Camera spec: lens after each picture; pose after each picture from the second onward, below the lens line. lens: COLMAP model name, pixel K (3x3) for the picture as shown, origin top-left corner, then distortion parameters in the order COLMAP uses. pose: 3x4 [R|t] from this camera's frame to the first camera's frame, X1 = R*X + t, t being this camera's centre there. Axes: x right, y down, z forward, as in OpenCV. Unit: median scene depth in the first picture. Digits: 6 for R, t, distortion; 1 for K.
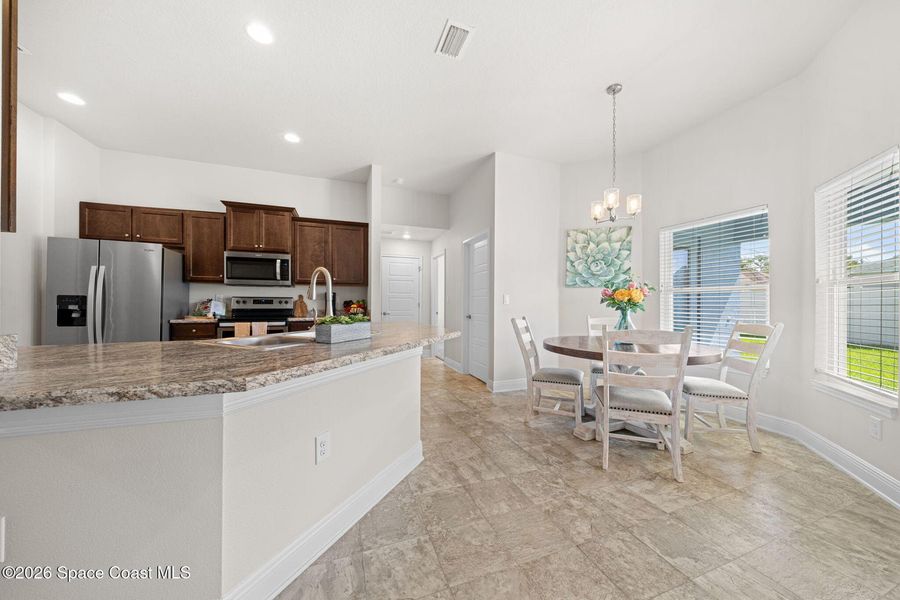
lens RADIAL K [[301.7, 0, 445.0], [0, 301.7, 300.7], [0, 0, 1]] dist [-0.006246, -0.000232]
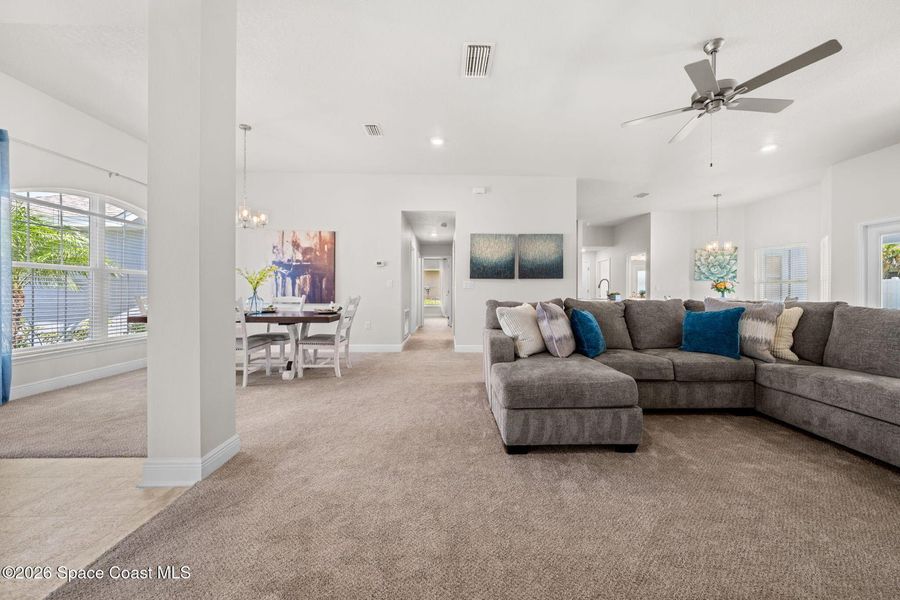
lens RADIAL K [[301.7, 0, 449.0], [0, 301.7, 291.7], [0, 0, 1]] dist [-0.006246, -0.000232]
pose [[0.947760, -0.004155, -0.318958, -0.438800], [0.007351, 0.999934, 0.008818, -0.004497], [0.318900, -0.010702, 0.947728, -1.230492]]
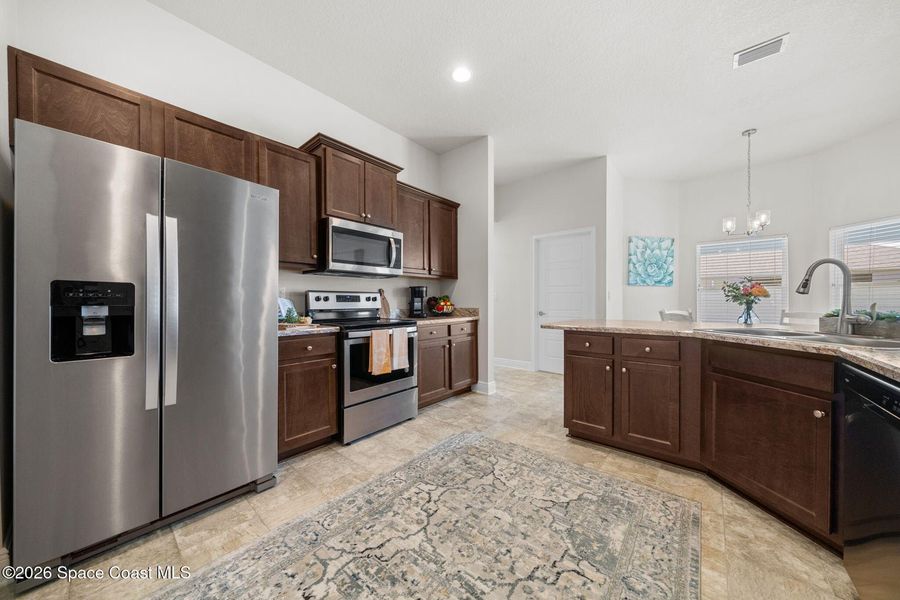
lens RADIAL K [[301.7, 0, 446.1], [0, 301.7, 303.8], [0, 0, 1]] dist [-0.006246, -0.000232]
pose [[0.879104, -0.009585, 0.476534, -0.799306], [0.001437, 0.999847, 0.017461, 0.004333], [-0.476628, -0.014666, 0.878983, 0.326119]]
